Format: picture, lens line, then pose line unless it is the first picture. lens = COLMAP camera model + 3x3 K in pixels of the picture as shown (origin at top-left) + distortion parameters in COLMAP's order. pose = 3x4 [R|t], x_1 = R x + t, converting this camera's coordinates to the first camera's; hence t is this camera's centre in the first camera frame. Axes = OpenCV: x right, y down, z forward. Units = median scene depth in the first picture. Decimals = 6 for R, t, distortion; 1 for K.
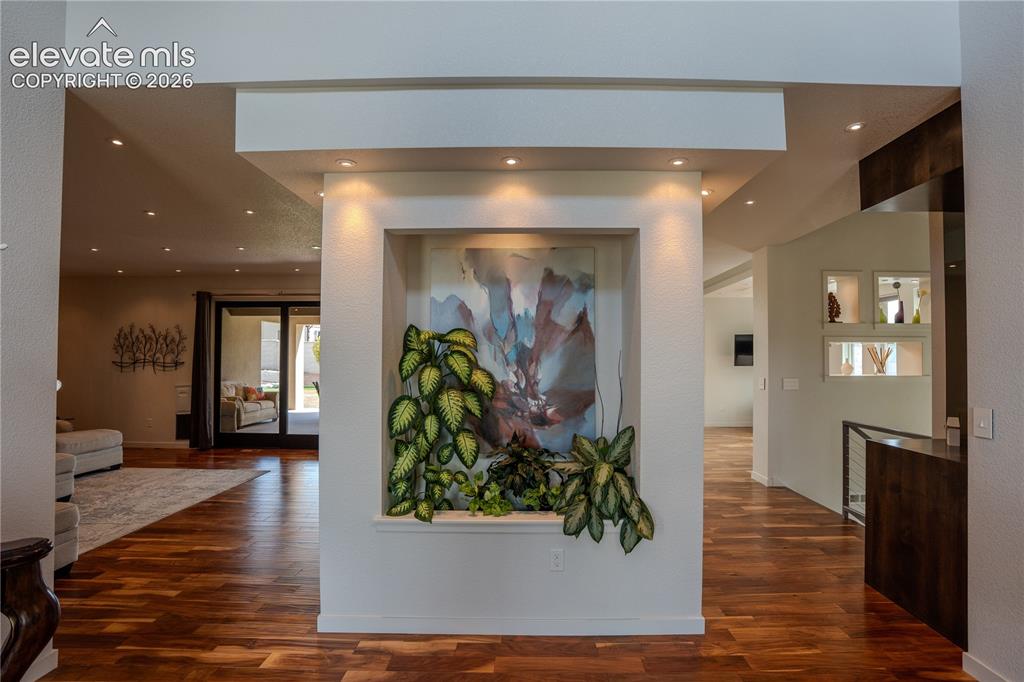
lens RADIAL K [[474.5, 0, 512.8], [0, 474.5, 351.5], [0, 0, 1]] dist [-0.022810, 0.000632]
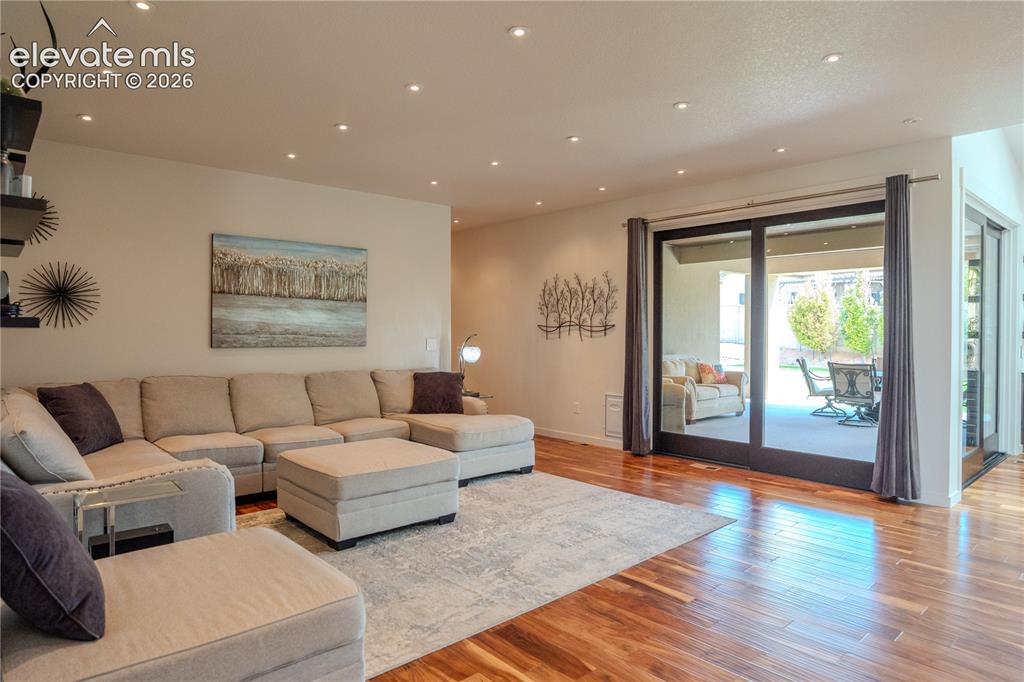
lens RADIAL K [[606.2, 0, 509.9], [0, 606.2, 341.3], [0, 0, 1]] dist [-0.001090, -0.000352]
pose [[0.679052, 0.006837, -0.734059, -0.147153], [0.018012, 0.999500, 0.025972, 0.020980], [0.733869, -0.030858, 0.678589, 0.277301]]
